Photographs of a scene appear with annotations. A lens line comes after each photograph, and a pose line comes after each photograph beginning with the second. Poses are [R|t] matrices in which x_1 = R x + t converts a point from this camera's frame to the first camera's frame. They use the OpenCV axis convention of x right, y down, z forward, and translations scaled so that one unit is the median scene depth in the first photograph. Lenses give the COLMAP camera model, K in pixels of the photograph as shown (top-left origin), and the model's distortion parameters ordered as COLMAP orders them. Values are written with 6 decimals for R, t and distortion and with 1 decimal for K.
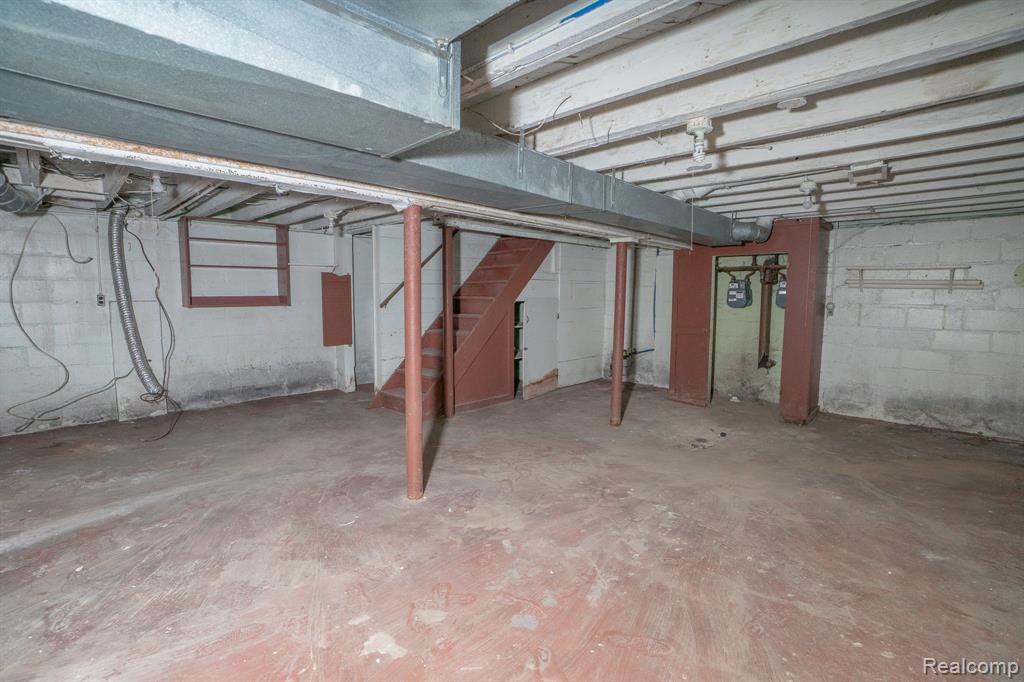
lens RADIAL K [[464.5, 0, 520.6], [0, 464.5, 338.3], [0, 0, 1]] dist [-0.030066, 0.003096]
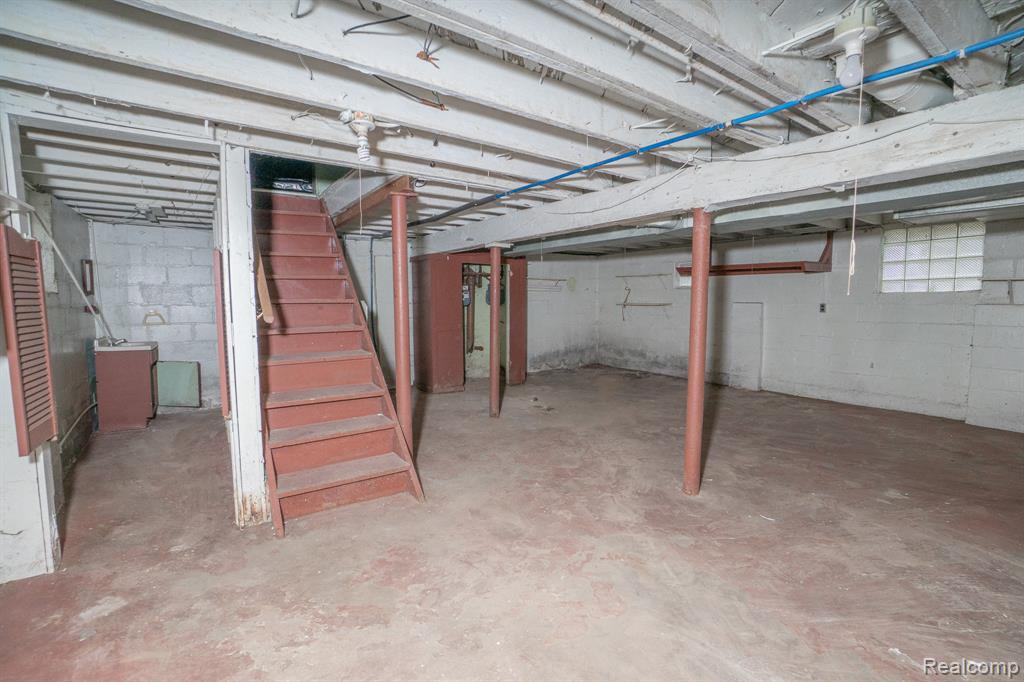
lens RADIAL K [[464.5, 0, 518.8], [0, 464.5, 343.6], [0, 0, 1]] dist [-0.030066, 0.003096]
pose [[0.165290, -0.093874, 0.981767, -1.164481], [0.092429, 0.992553, 0.079344, -0.080784], [-0.981904, 0.077630, 0.172735, 1.107866]]
